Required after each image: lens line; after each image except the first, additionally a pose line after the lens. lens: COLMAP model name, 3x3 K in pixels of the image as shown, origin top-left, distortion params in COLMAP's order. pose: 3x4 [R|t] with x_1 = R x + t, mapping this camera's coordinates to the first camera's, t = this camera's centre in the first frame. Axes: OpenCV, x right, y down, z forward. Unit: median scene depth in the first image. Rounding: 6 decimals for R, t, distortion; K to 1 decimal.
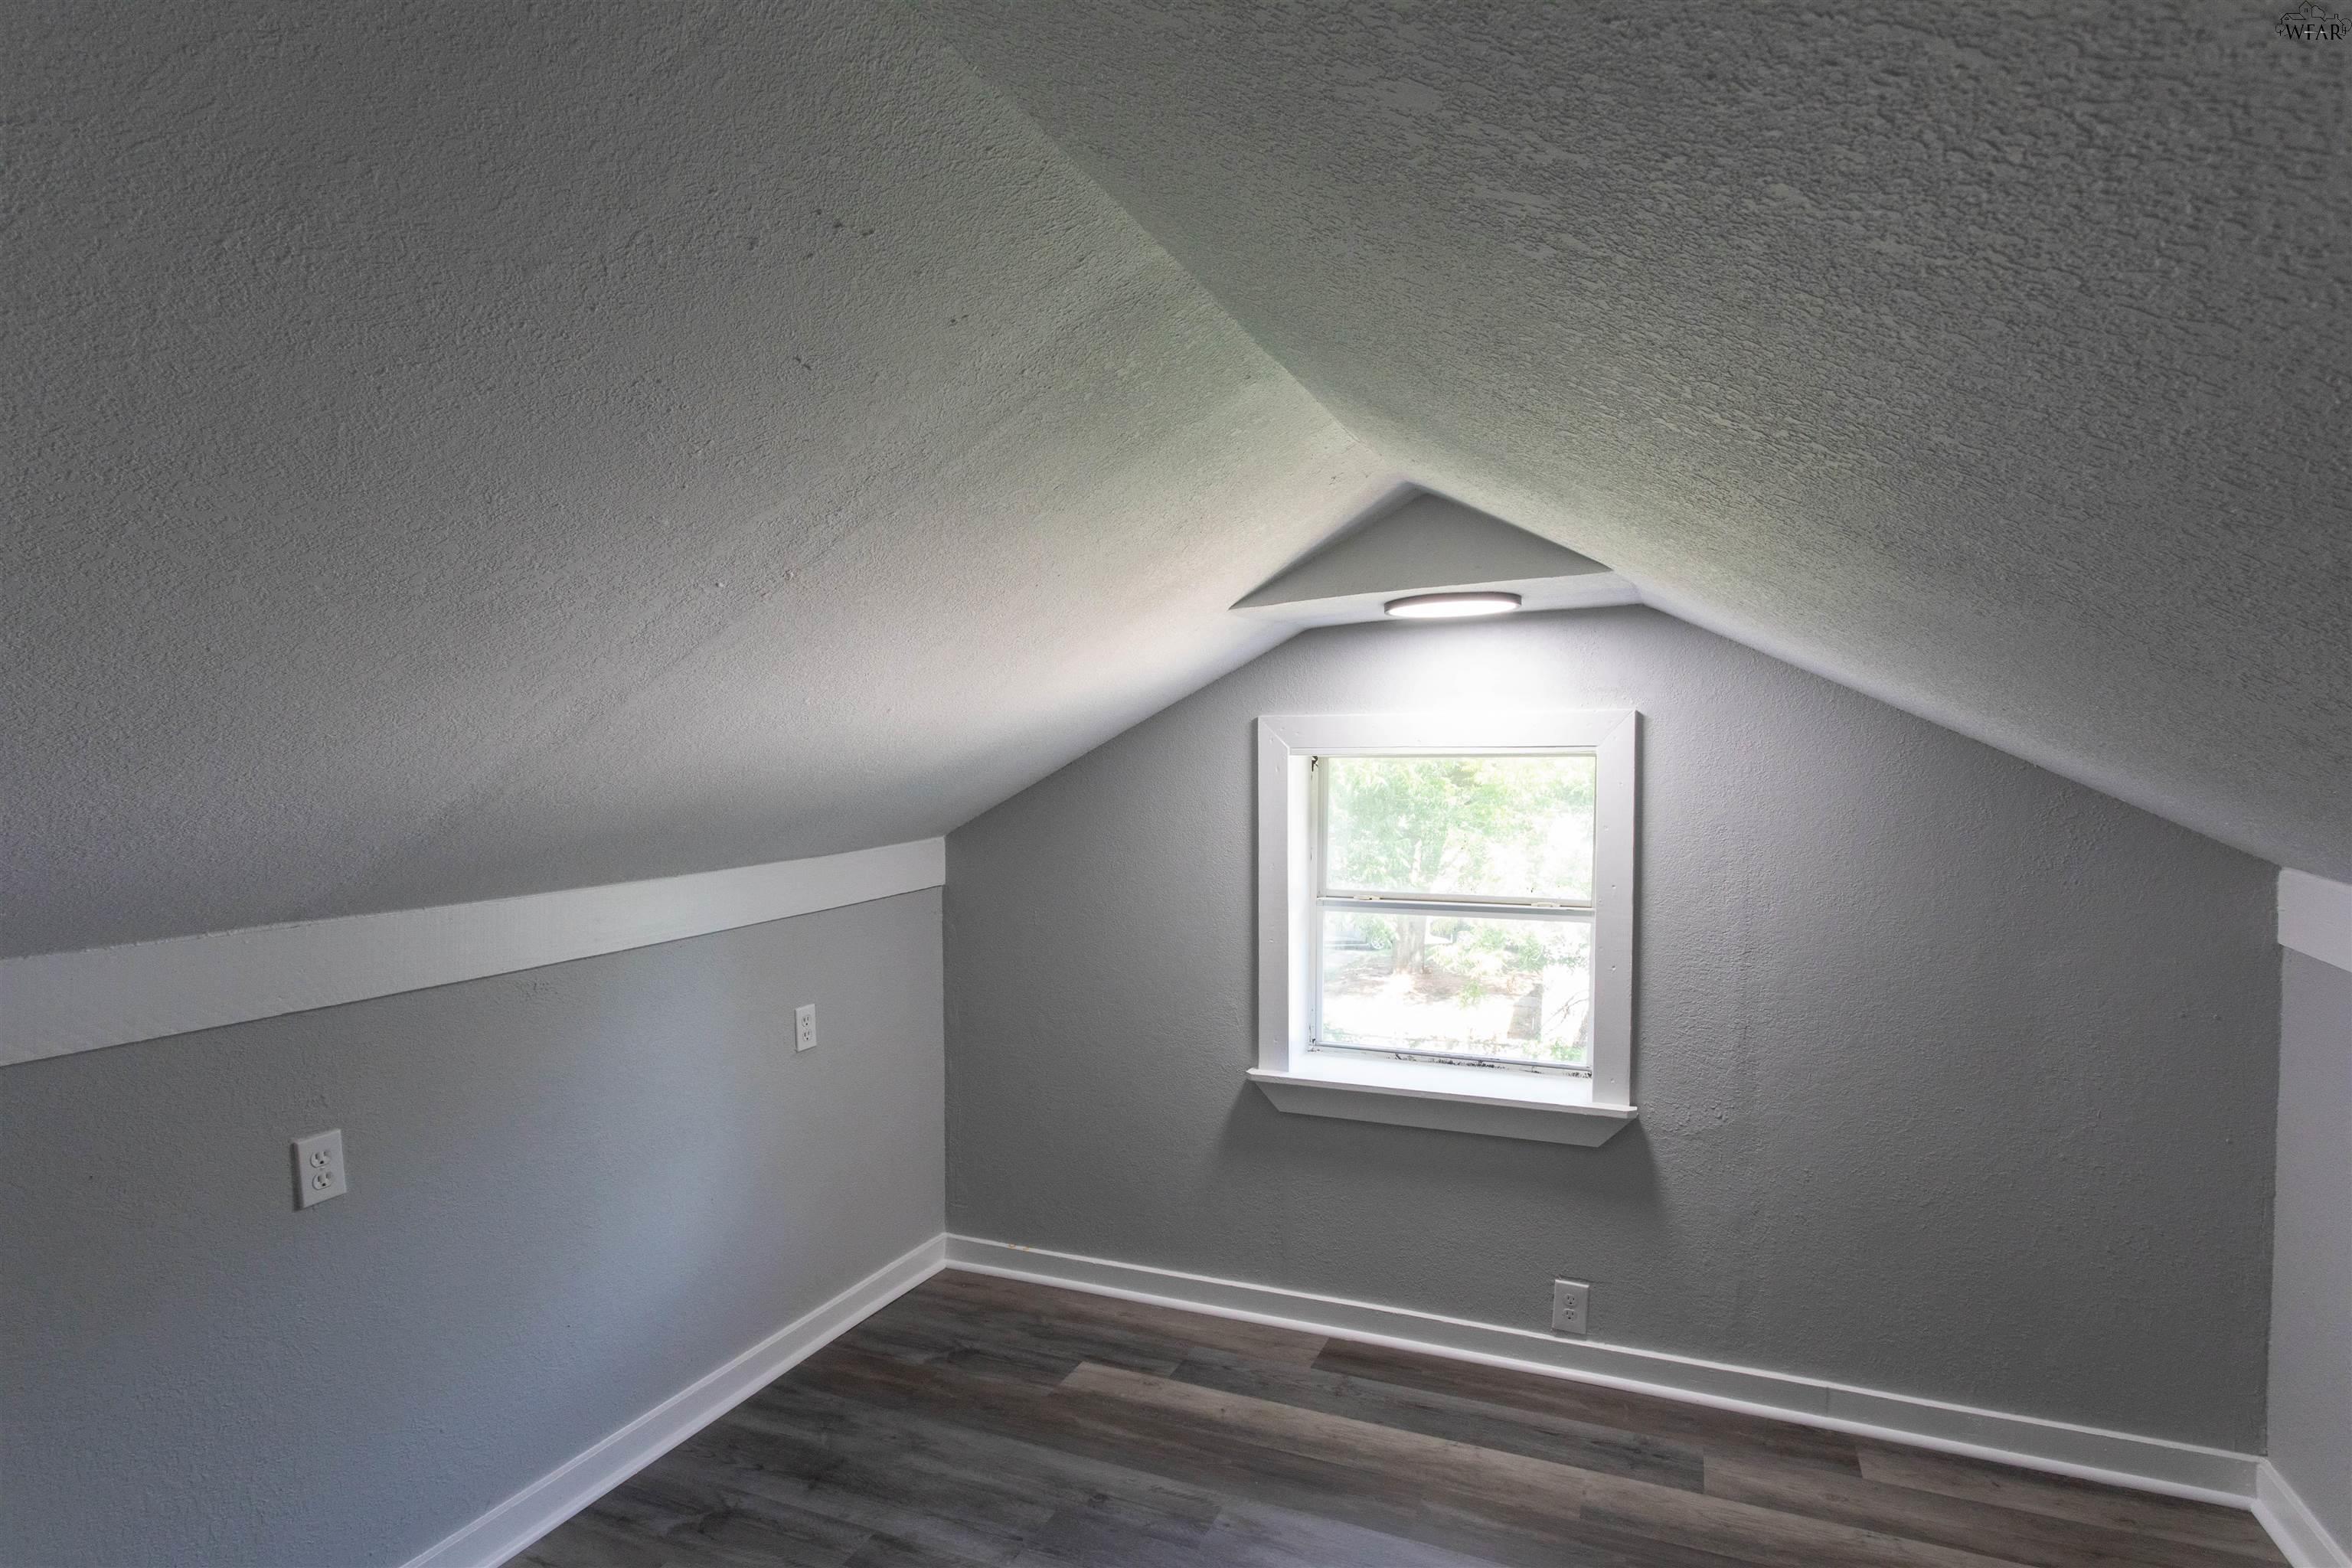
lens RADIAL K [[1115.0, 0, 1179.4], [0, 1115.0, 785.1], [0, 0, 1]] dist [-0.001323, 0.000617]
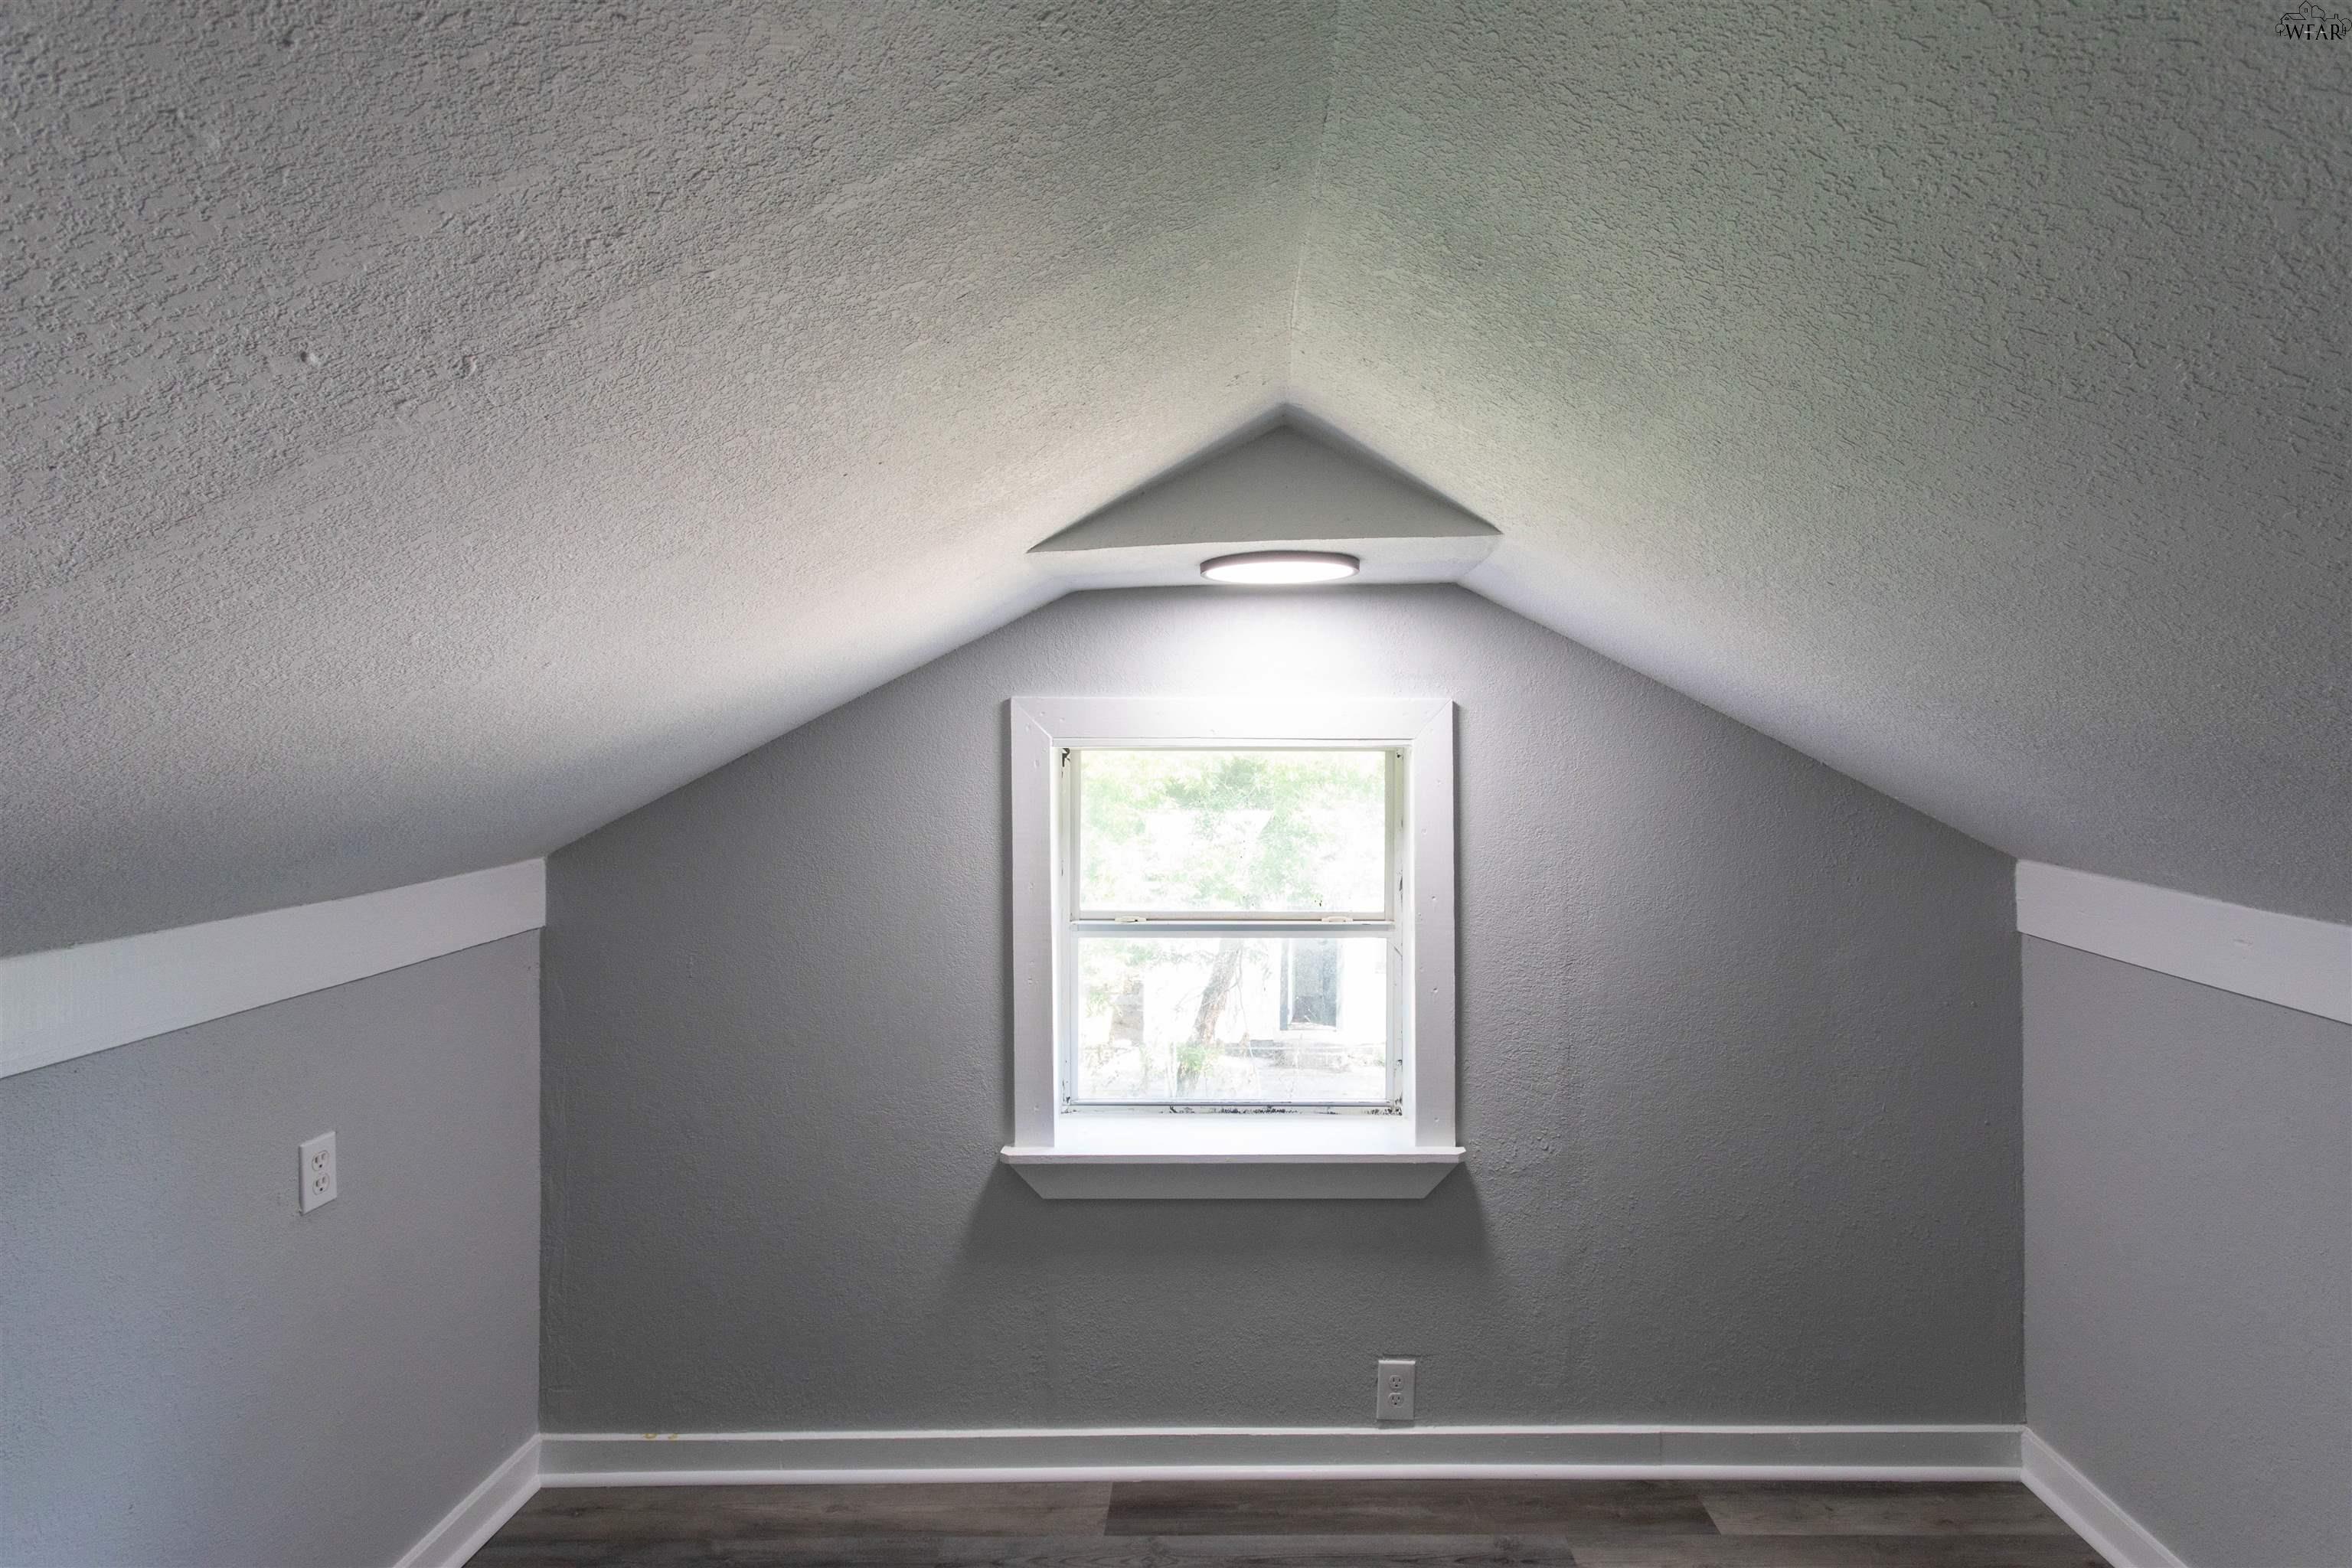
lens RADIAL K [[1132.0, 0, 1174.4], [0, 1132.0, 747.3], [0, 0, 1]] dist [-0.001167, 0.002017]
pose [[0.927559, 0.009962, 0.373543, -0.138715], [0.001510, 0.999536, -0.030406, -0.001388], [-0.373673, 0.028767, 0.927114, 0.239415]]
